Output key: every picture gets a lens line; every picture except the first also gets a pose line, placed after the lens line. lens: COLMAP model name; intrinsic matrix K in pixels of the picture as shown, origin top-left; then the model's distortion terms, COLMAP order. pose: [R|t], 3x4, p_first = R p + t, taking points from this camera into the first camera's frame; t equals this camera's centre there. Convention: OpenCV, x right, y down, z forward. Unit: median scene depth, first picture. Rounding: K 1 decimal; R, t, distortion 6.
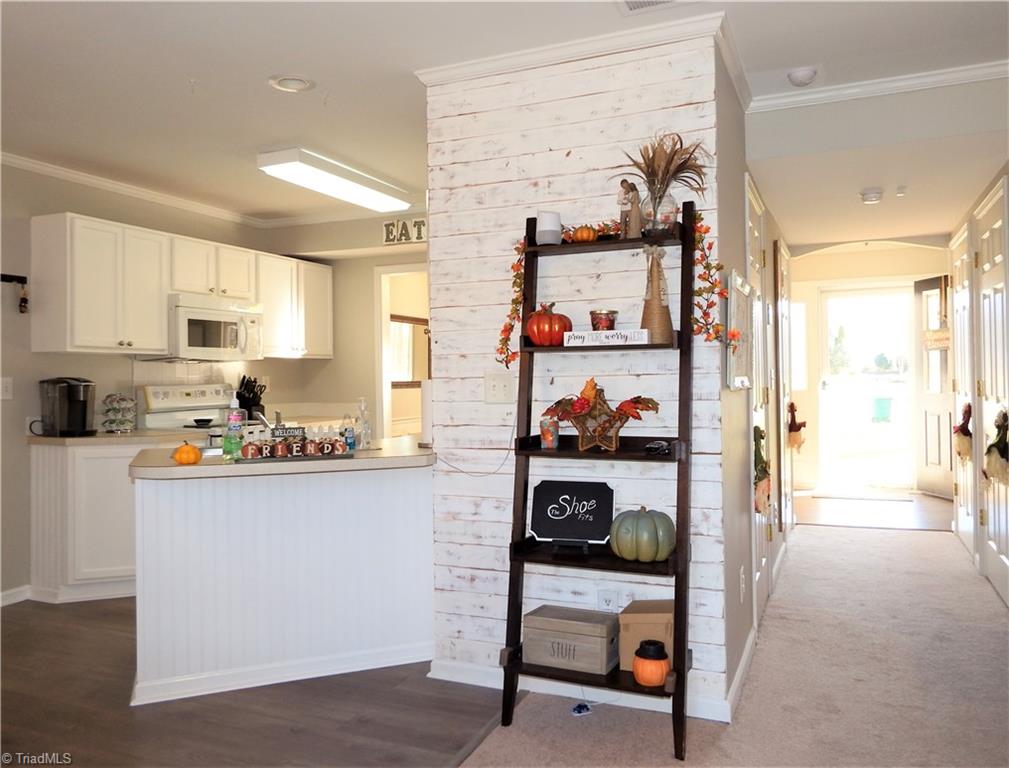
lens RADIAL K [[777.1, 0, 508.5], [0, 777.1, 382.6], [0, 0, 1]] dist [0.011059, 0.002062]
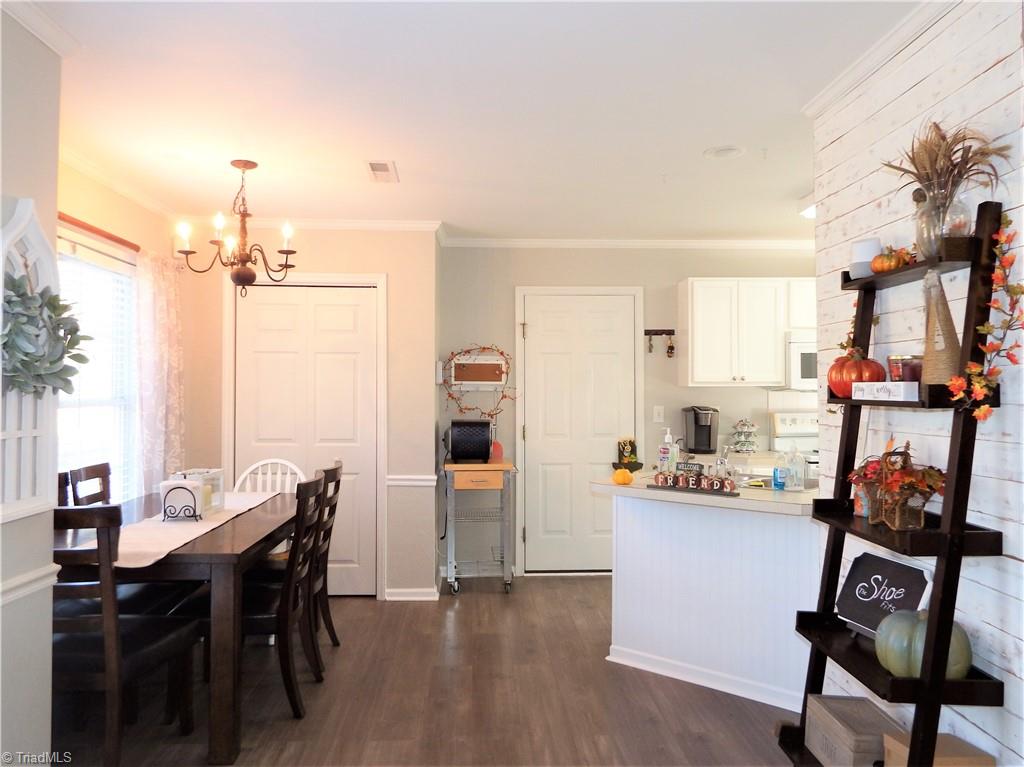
lens RADIAL K [[763.9, 0, 511.7], [0, 763.9, 386.0], [0, 0, 1]] dist [0.006736, 0.000447]
pose [[0.430060, 0.003453, -0.902794, 0.601082], [-0.007130, 0.999974, 0.000428, -0.052464], [0.902772, 0.006253, 0.430074, 0.266848]]
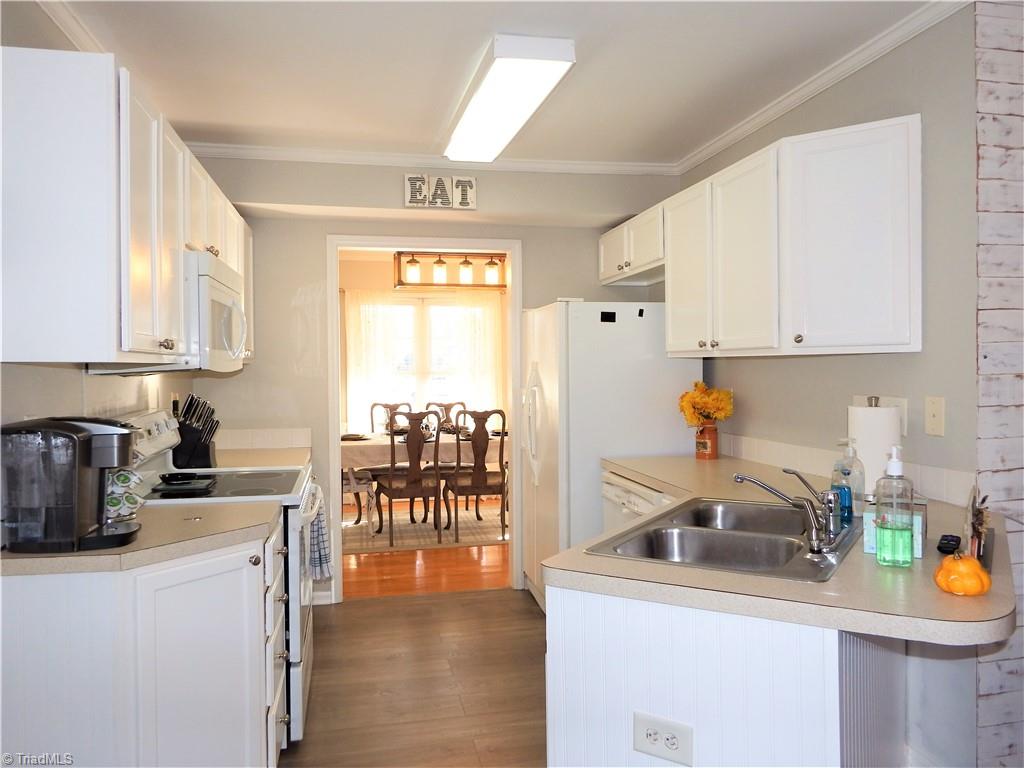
lens RADIAL K [[763.9, 0, 514.0], [0, 763.9, 384.8], [0, 0, 1]] dist [0.006736, 0.000447]
pose [[0.814997, -0.008161, 0.579407, -0.870596], [0.006183, 0.999966, 0.005388, -0.032547], [-0.579432, -0.000808, 0.815020, 0.675096]]
